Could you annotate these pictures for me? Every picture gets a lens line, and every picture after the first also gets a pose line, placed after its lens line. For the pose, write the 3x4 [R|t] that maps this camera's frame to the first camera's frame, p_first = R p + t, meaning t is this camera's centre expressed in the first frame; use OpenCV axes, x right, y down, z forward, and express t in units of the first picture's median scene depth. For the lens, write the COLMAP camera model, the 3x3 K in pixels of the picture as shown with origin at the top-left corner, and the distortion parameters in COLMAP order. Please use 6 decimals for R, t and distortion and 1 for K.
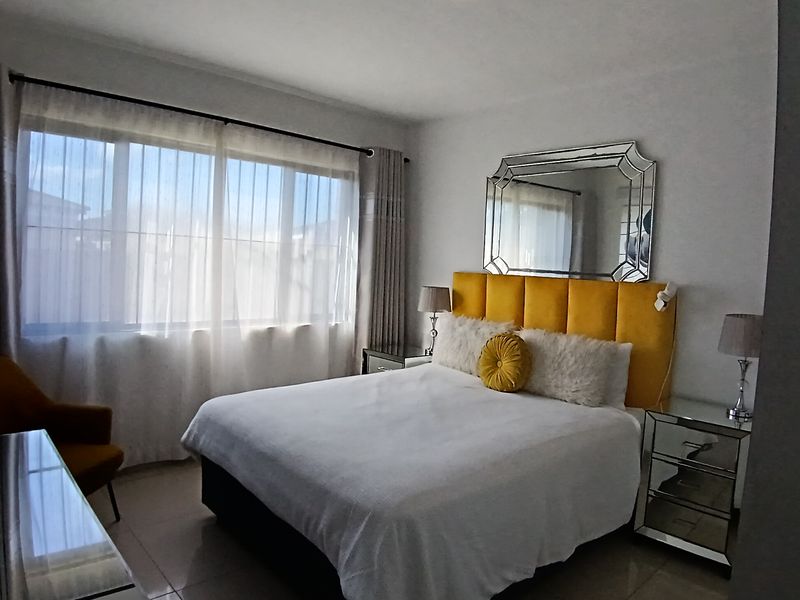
lens RADIAL K [[539.2, 0, 400.0], [0, 539.2, 300.0], [0, 0, 1]] dist [-0.072144, -0.000289]
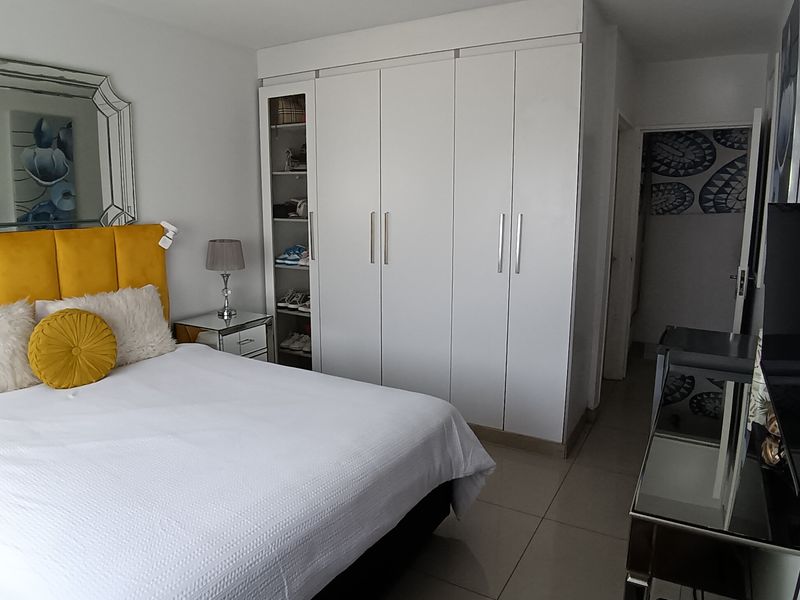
lens RADIAL K [[539.2, 0, 400.0], [0, 539.2, 300.0], [0, 0, 1]] dist [-0.072144, -0.000289]
pose [[-0.308034, -0.216081, 0.926512, -0.641357], [0.060112, 0.967499, 0.245626, -0.107870], [-0.949474, 0.131356, -0.285033, 0.804146]]
